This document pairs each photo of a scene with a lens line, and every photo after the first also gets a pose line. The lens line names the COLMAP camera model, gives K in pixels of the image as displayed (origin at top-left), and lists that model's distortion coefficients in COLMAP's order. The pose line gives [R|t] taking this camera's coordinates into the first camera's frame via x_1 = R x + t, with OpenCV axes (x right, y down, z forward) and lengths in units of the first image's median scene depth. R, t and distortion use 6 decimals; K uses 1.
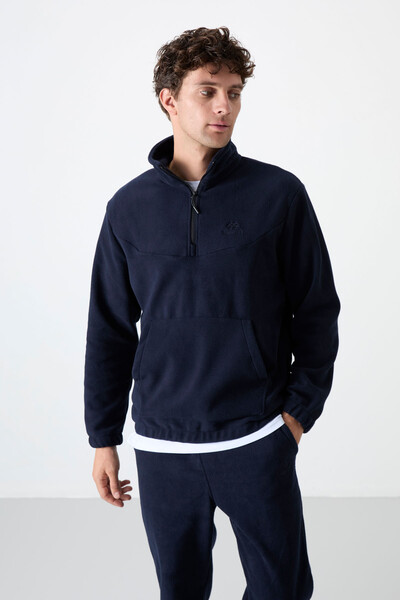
lens RADIAL K [[945.5, 0, 200.0], [0, 945.5, 300.0], [0, 0, 1]] dist [-0.000183, 0.001399]
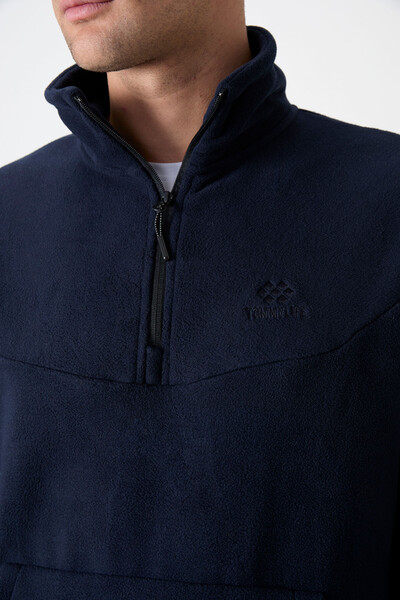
lens RADIAL K [[910.2, 0, 200.0], [0, 910.2, 300.0], [0, 0, 1]] dist [-0.000600, 0.000537]
pose [[0.998289, 0.046071, 0.036013, -0.003812], [-0.044209, 0.997726, -0.050876, -0.058799], [-0.038275, 0.049197, 0.998055, 0.682427]]
